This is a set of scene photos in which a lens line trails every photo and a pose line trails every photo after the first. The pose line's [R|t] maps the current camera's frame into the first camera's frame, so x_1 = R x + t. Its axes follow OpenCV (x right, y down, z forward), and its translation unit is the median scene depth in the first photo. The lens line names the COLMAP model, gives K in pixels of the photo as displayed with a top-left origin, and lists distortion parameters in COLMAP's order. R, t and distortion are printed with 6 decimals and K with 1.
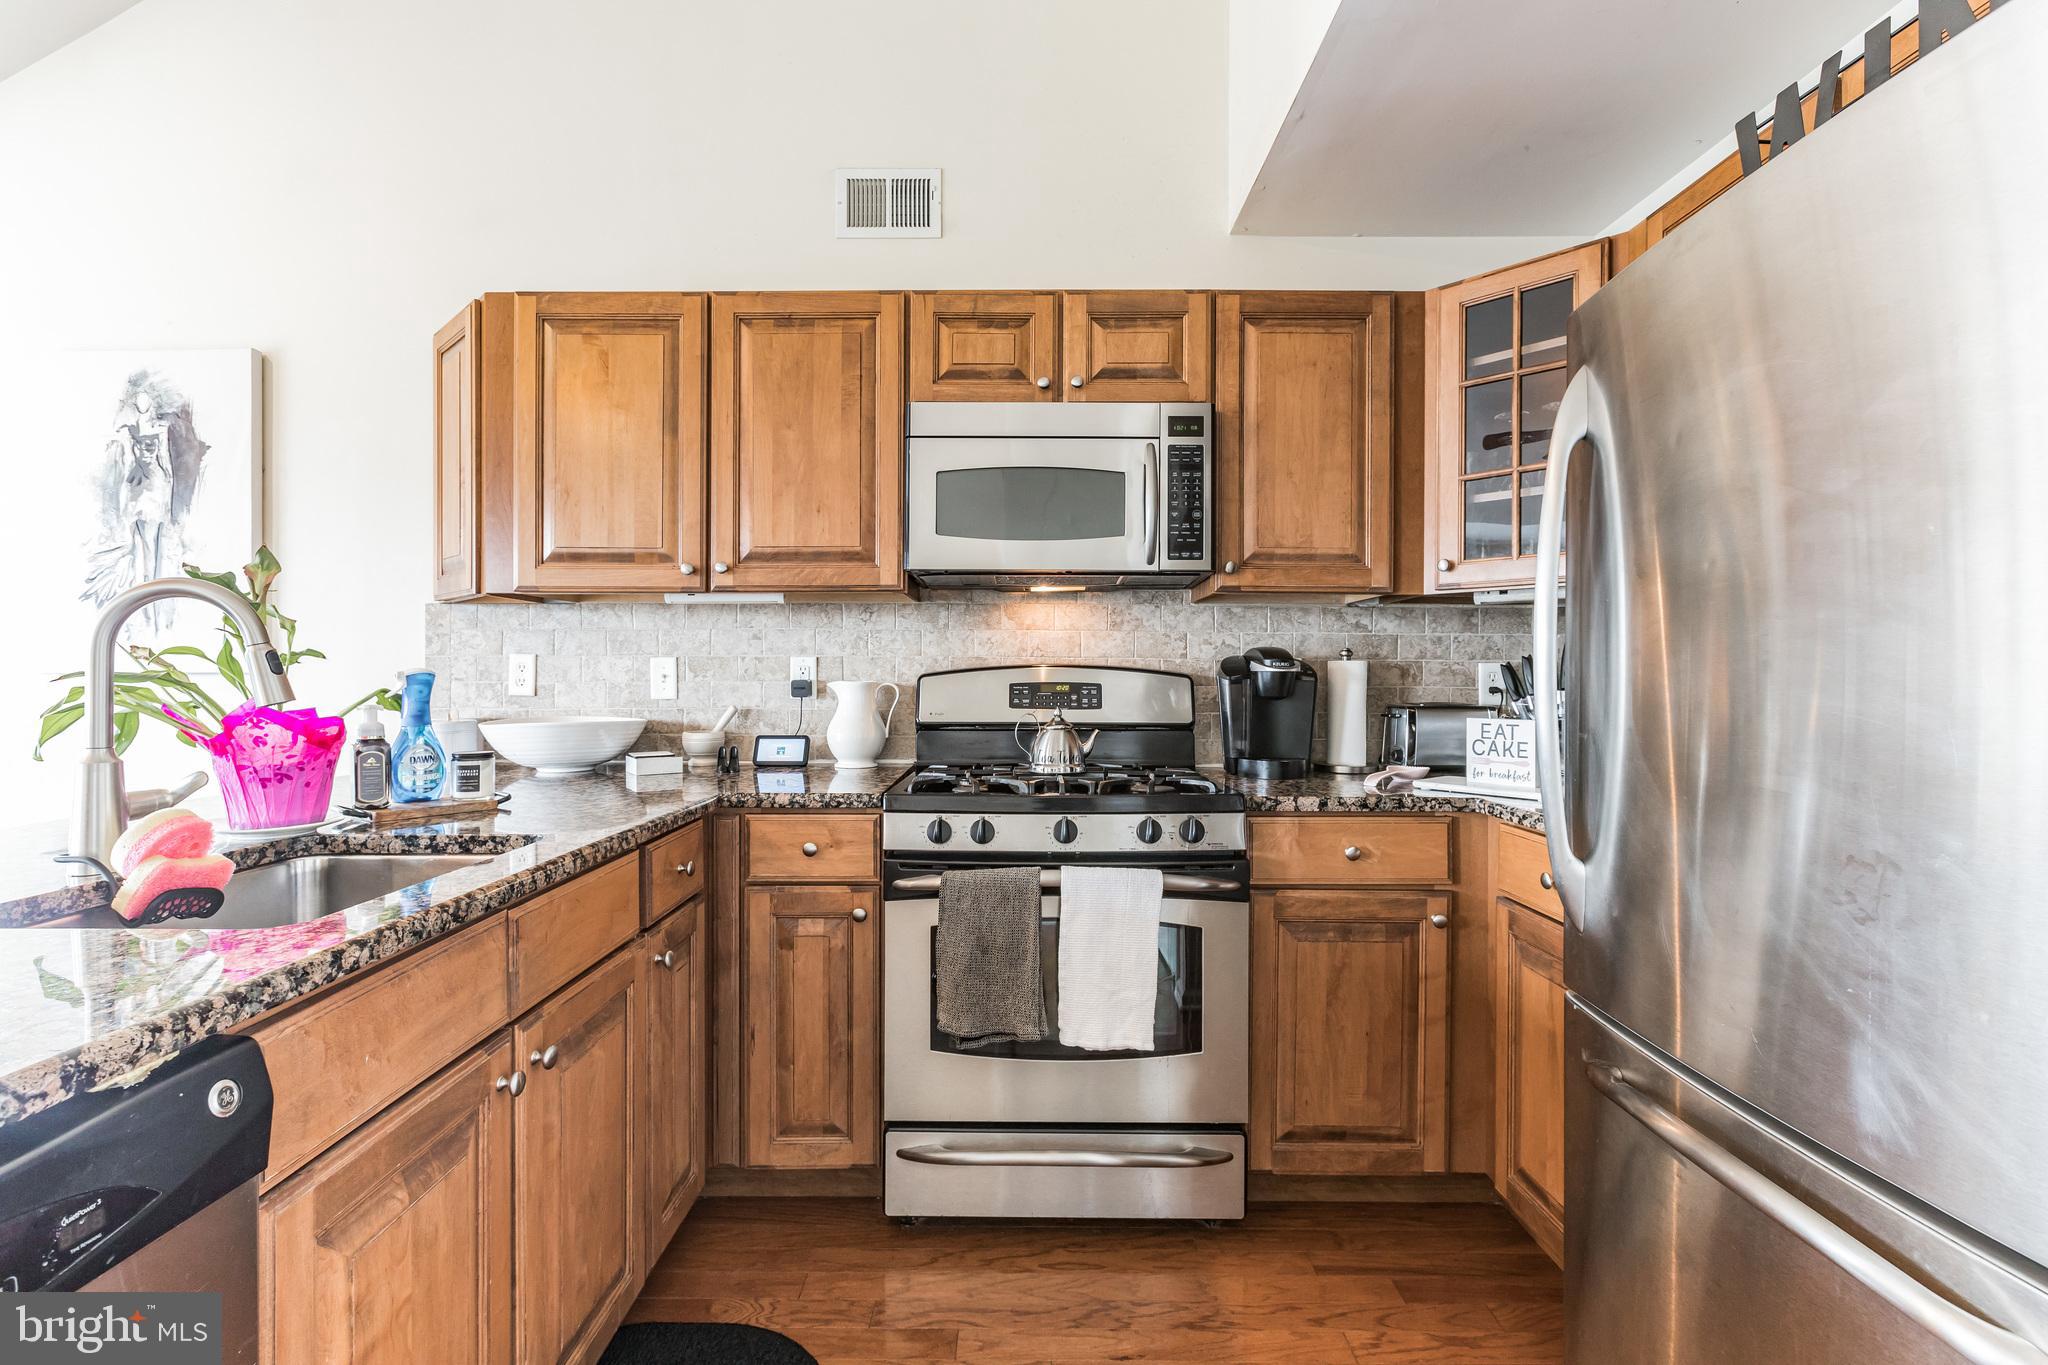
lens RADIAL K [[919.4, 0, 1018.2], [0, 919.4, 641.3], [0, 0, 1]] dist [-0.001512, -0.000334]
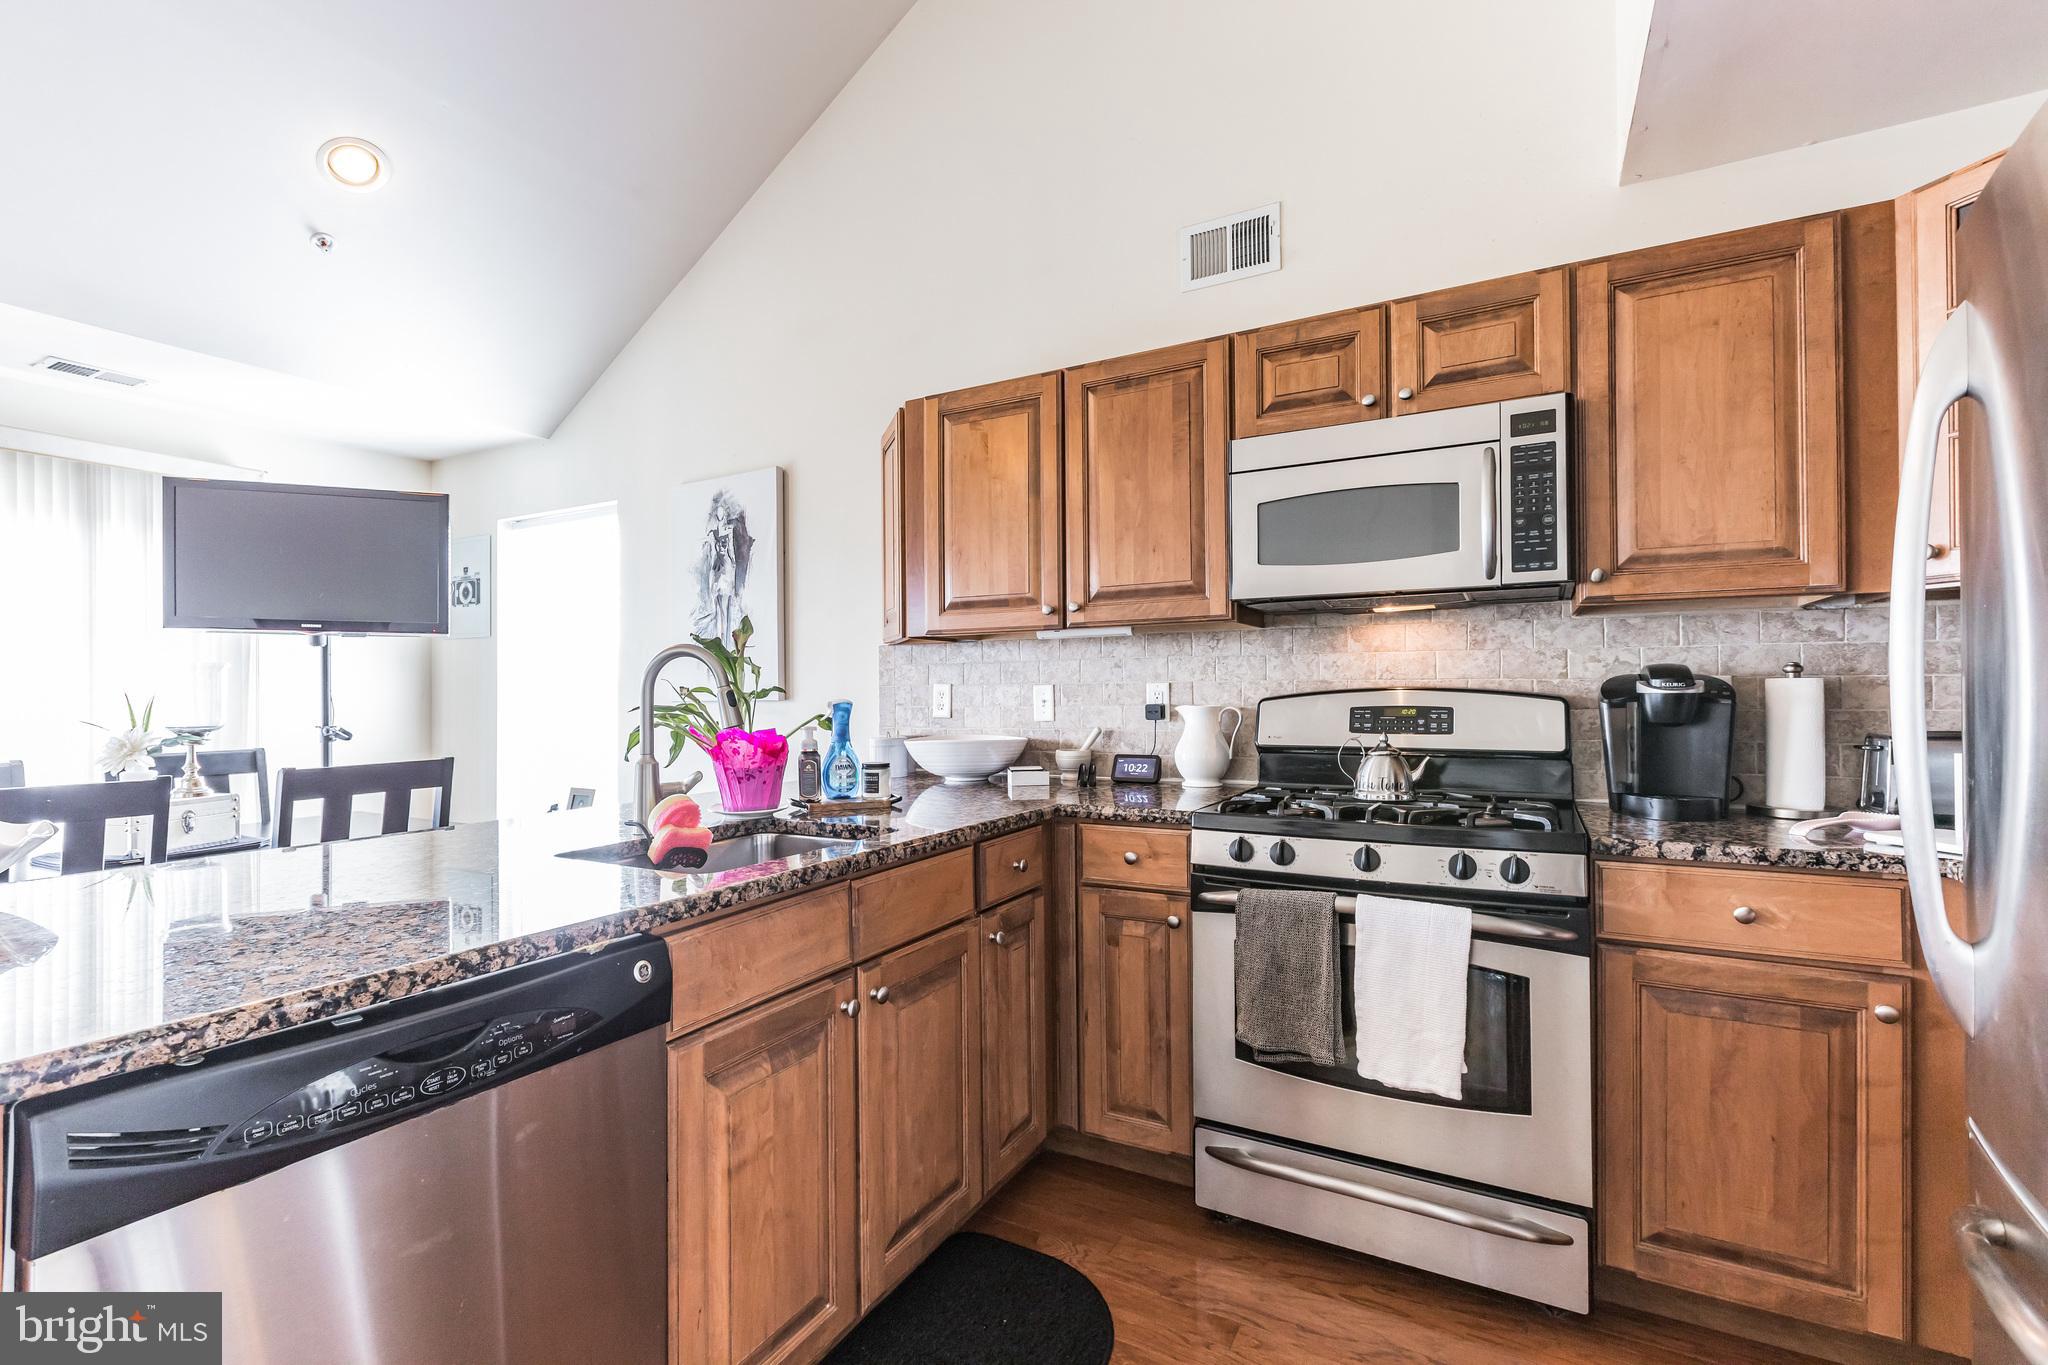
lens RADIAL K [[919.4, 0, 1018.2], [0, 919.4, 641.3], [0, 0, 1]] dist [-0.001512, -0.000334]
pose [[0.871548, -0.036575, -0.488944, 0.206679], [0.027870, 0.999297, -0.025073, -0.012551], [0.489518, 0.008225, 0.871955, -0.042098]]
